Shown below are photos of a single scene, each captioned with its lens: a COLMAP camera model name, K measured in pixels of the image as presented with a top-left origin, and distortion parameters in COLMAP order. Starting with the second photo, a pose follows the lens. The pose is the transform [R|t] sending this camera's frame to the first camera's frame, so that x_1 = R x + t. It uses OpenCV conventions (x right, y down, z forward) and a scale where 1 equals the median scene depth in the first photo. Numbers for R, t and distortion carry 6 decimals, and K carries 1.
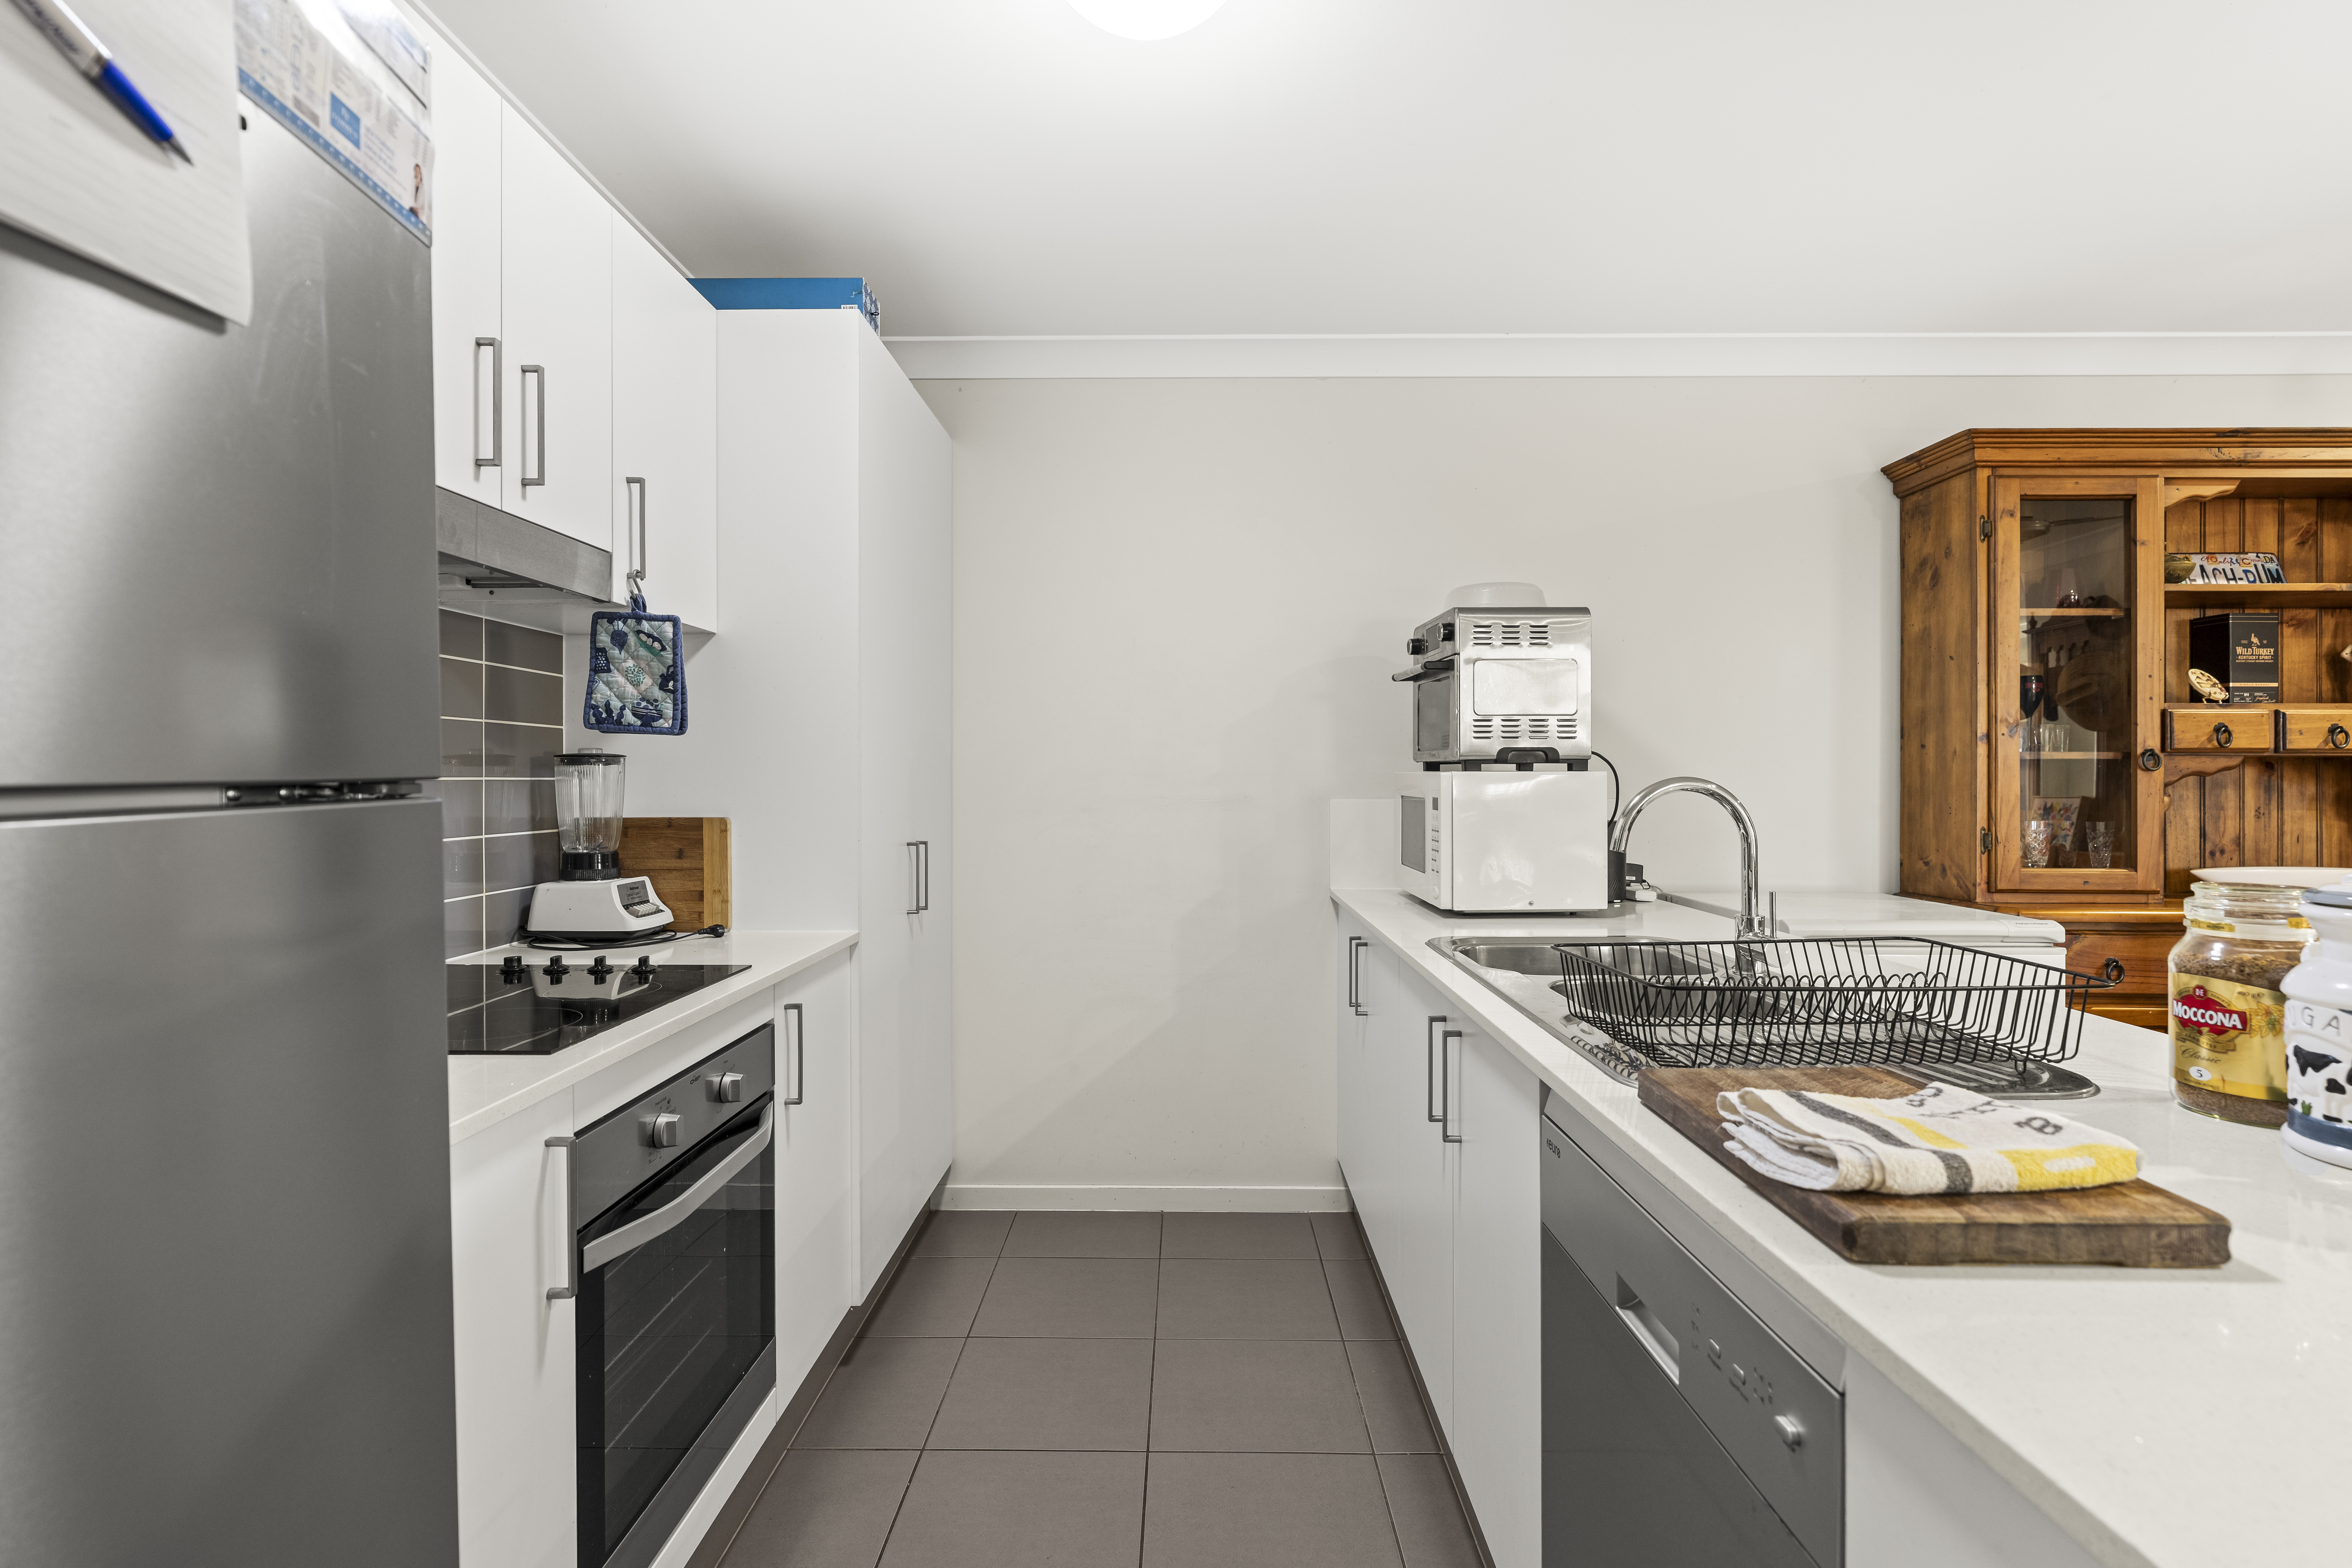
lens RADIAL K [[1148.1, 0, 1181.5], [0, 1148.1, 781.2], [0, 0, 1]] dist [-0.003333, -0.000414]
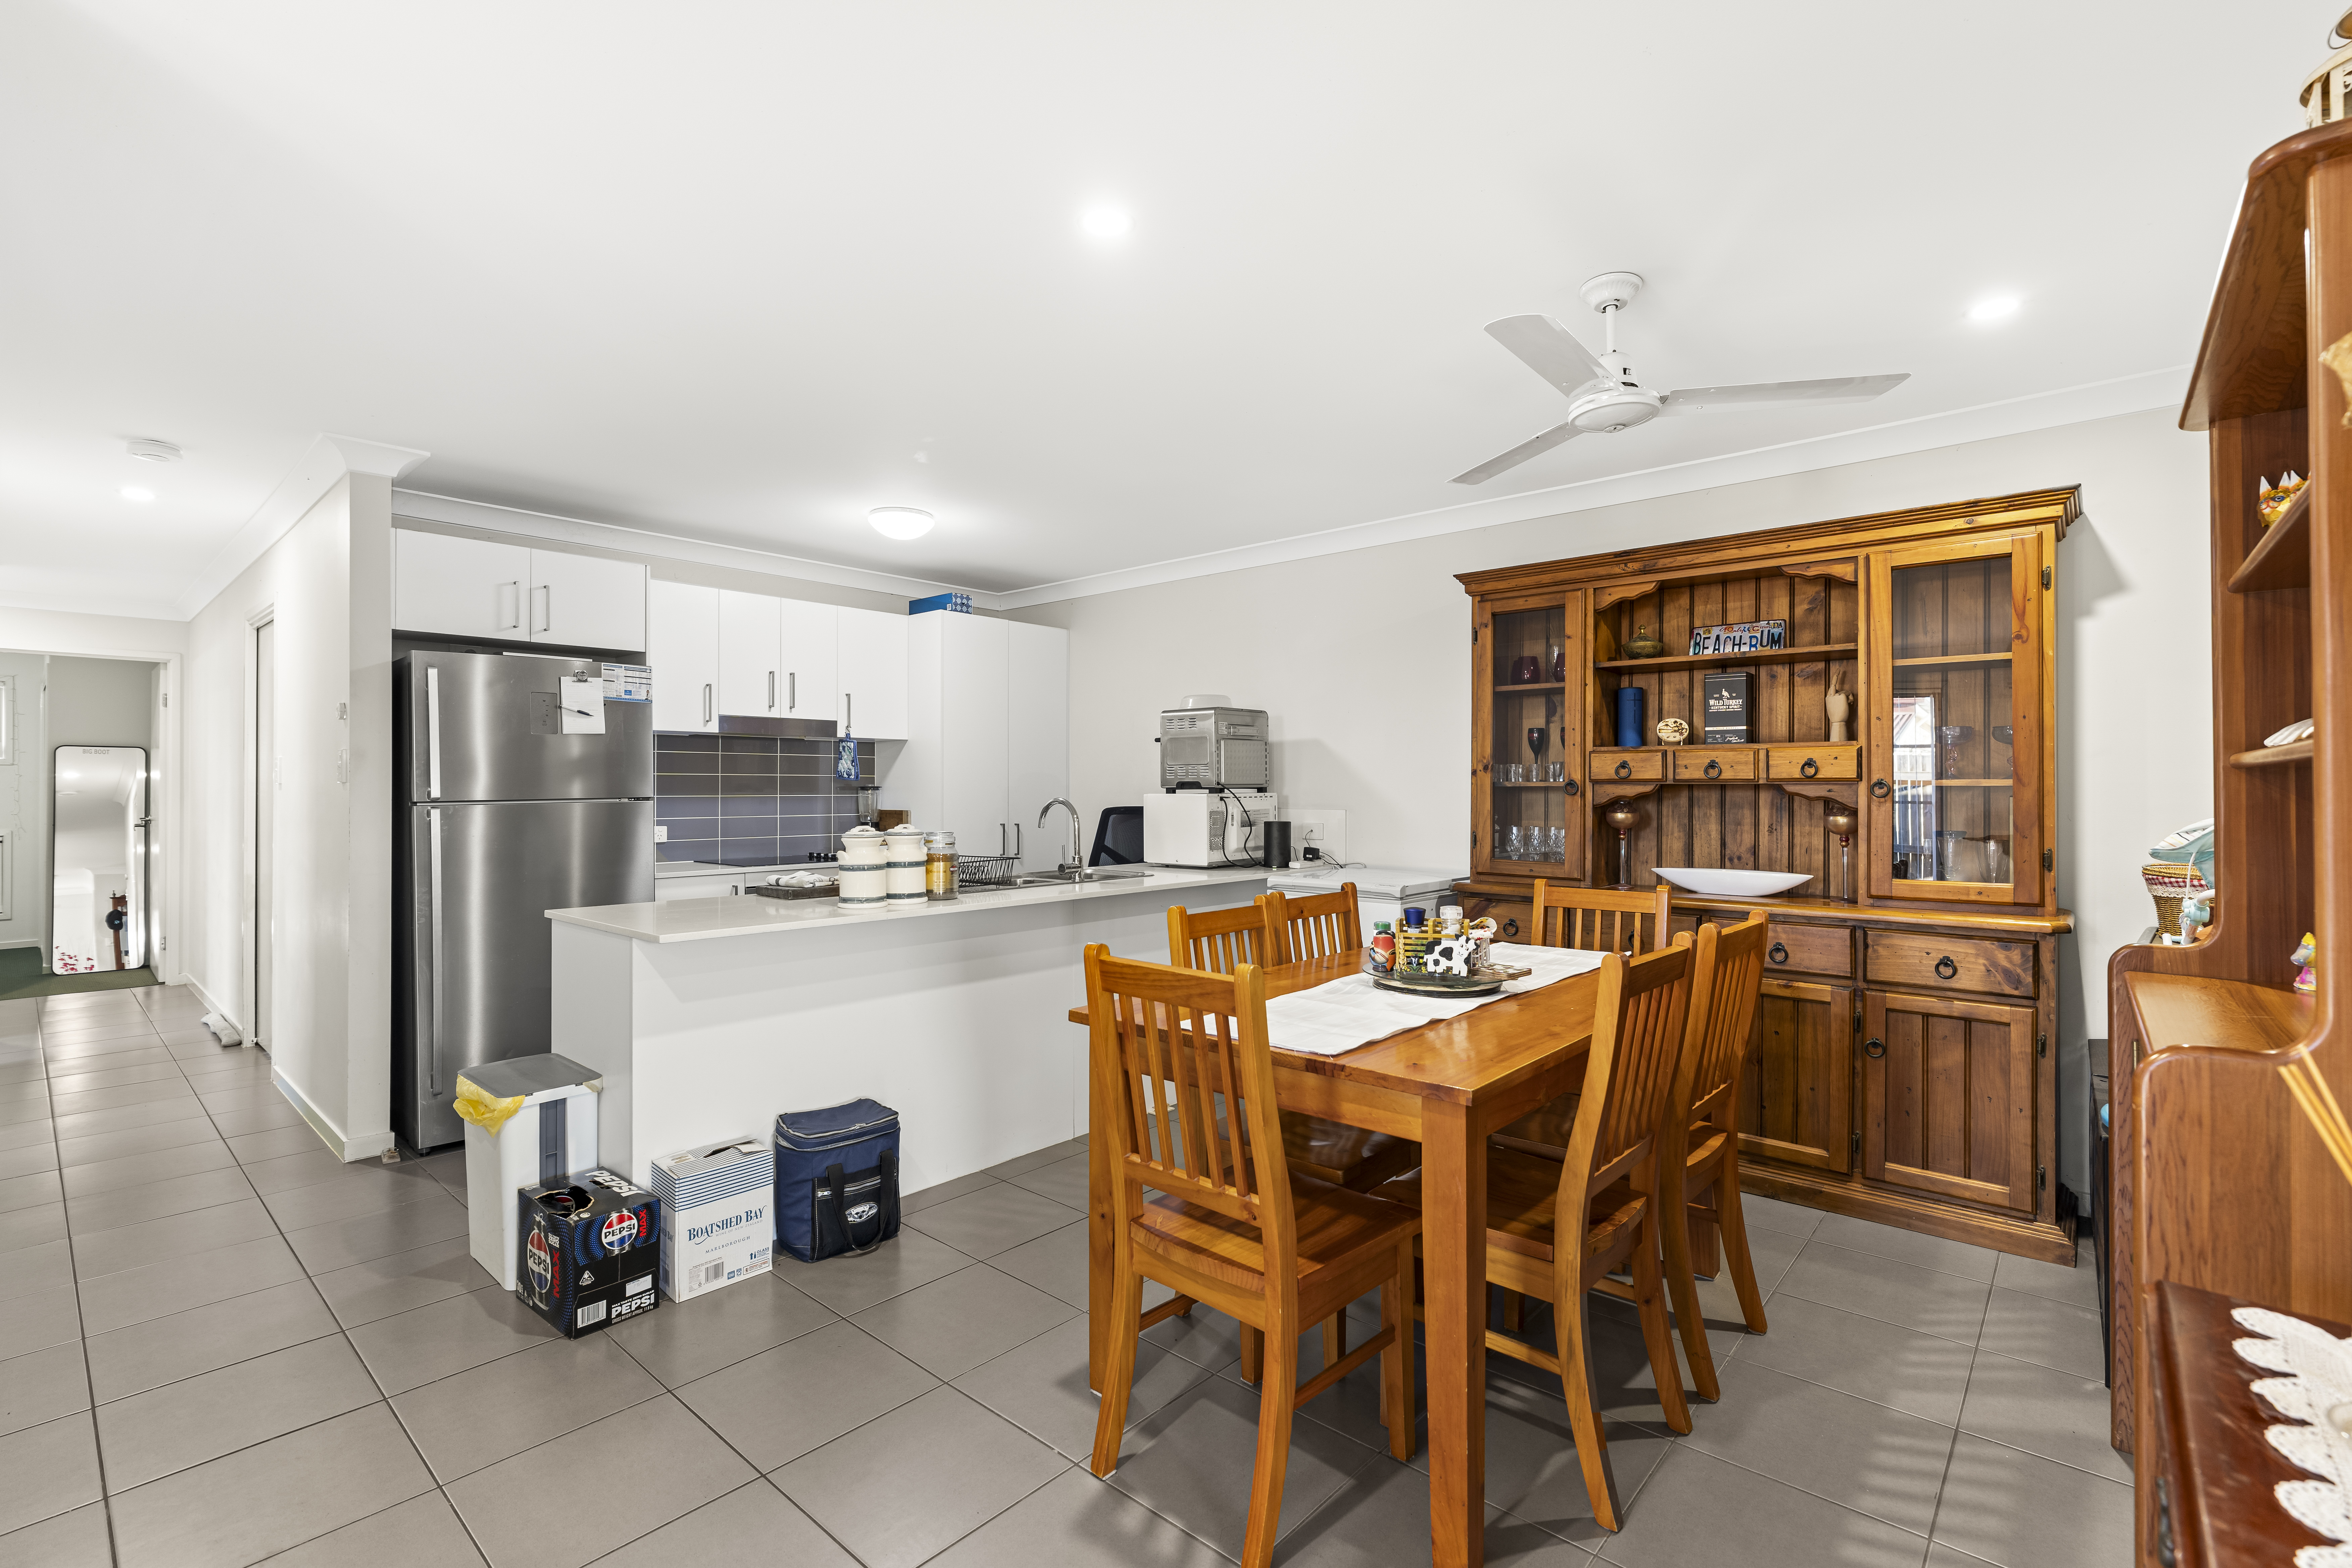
lens RADIAL K [[1059.1, 0, 1175.1], [0, 1059.1, 786.3], [0, 0, 1]] dist [-0.003383, 0.000086]
pose [[0.743310, 0.002065, -0.668944, 1.231174], [-0.003613, 0.999993, -0.000928, -0.014856], [0.668938, 0.003107, 0.743312, -0.293732]]
